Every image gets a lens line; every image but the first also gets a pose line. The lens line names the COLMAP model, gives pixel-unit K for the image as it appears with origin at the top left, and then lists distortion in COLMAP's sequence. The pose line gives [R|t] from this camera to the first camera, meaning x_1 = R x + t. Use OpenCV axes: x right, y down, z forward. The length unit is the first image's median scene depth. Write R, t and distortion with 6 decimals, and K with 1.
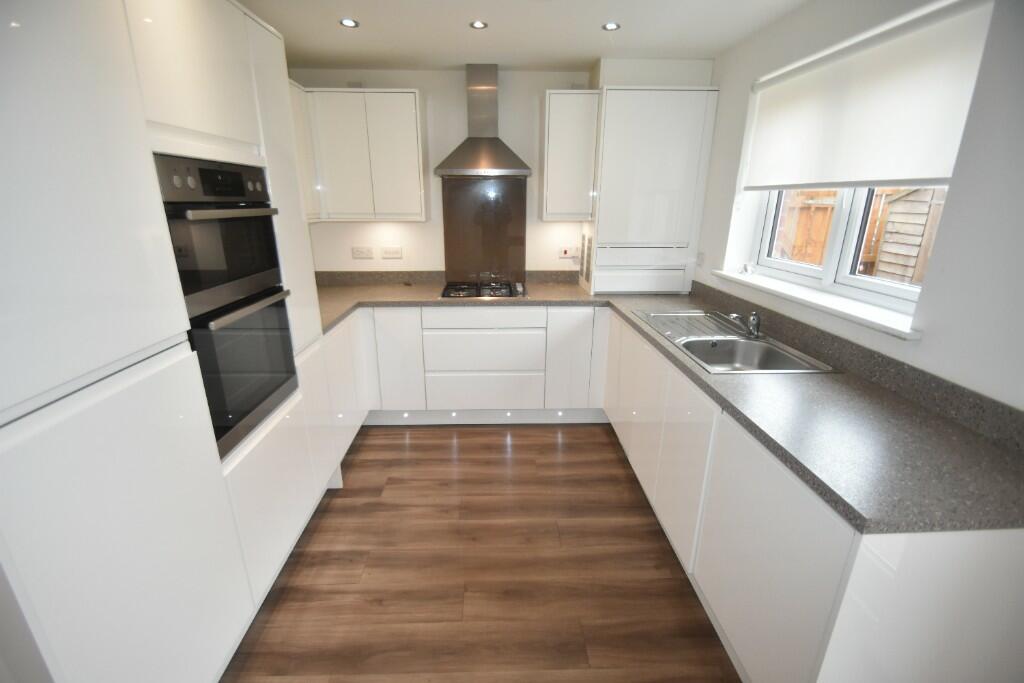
lens RADIAL K [[447.9, 0, 505.2], [0, 447.9, 345.7], [0, 0, 1]] dist [-0.017679, -0.002745]
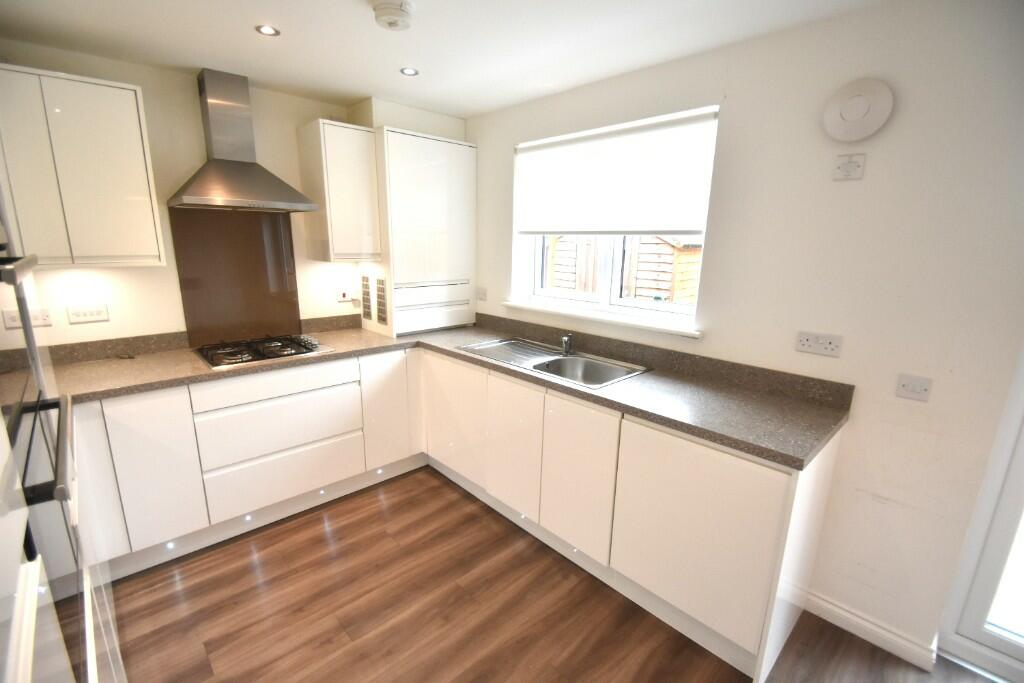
lens RADIAL K [[447.9, 0, 508.9], [0, 447.9, 342.6], [0, 0, 1]] dist [-0.017679, -0.002745]
pose [[0.745030, -0.135789, 0.653063, -0.259273], [0.186996, 0.982319, -0.009080, -0.051558], [-0.640283, 0.128886, 0.757249, 0.132319]]
